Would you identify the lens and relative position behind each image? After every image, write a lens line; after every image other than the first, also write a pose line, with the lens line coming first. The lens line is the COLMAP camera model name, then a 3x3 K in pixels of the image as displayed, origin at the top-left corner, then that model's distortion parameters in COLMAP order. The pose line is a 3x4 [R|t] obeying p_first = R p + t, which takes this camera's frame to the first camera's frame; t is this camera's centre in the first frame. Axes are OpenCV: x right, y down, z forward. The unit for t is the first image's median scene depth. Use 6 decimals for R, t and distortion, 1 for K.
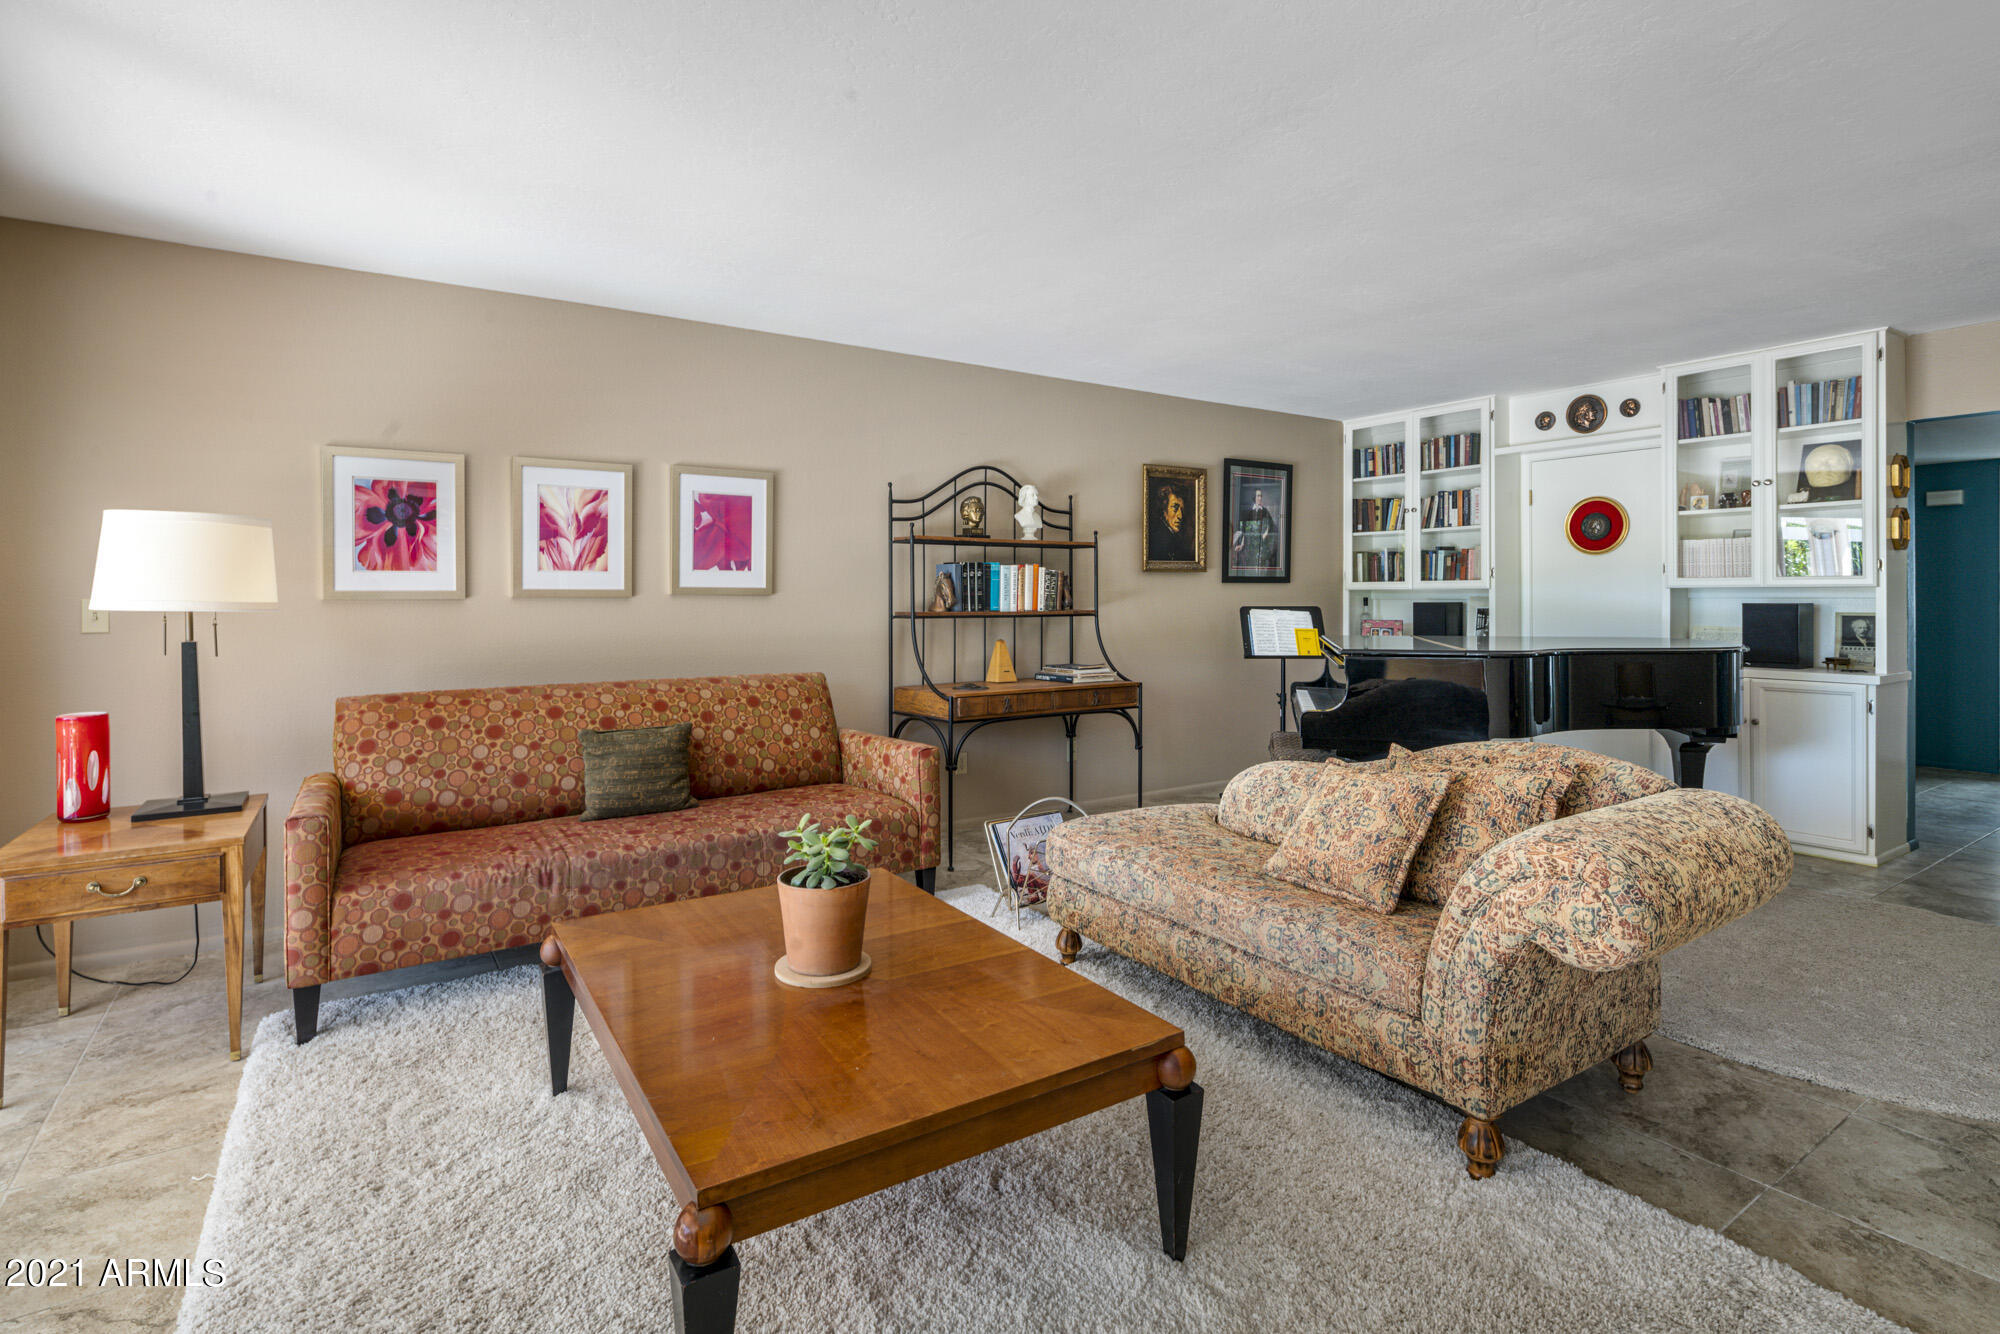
lens RADIAL K [[972.3, 0, 979.9], [0, 972.3, 612.4], [0, 0, 1]] dist [0.000276, -0.000759]
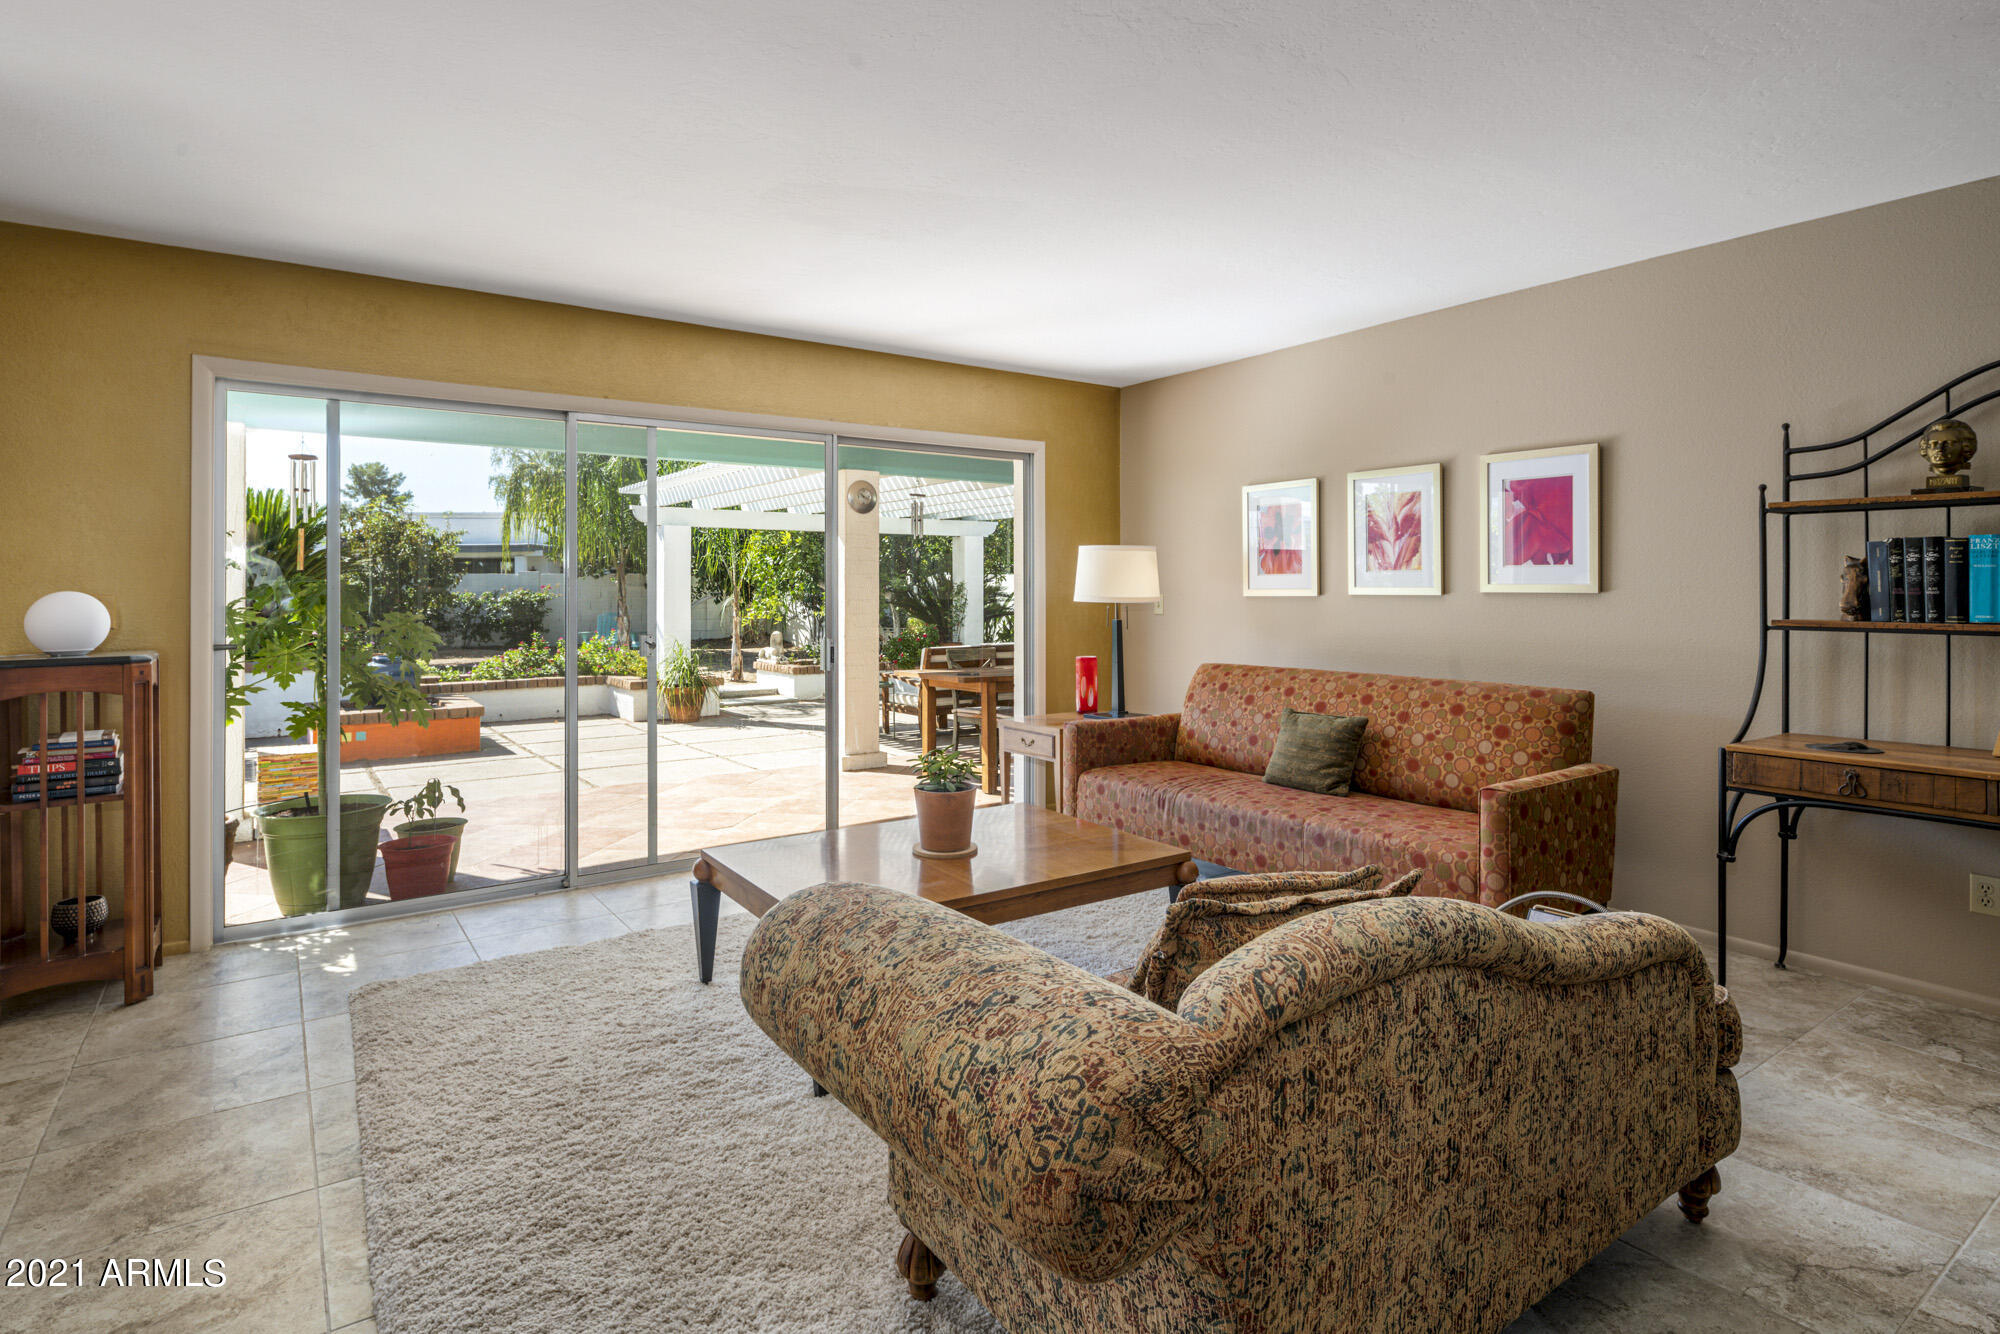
lens RADIAL K [[972.3, 0, 979.9], [0, 972.3, 612.4], [0, 0, 1]] dist [0.000276, -0.000759]
pose [[0.044043, 0.011639, -0.998962, 0.624532], [-0.033342, 0.999392, 0.010174, 0.007189], [0.998473, 0.032859, 0.044404, 0.496743]]
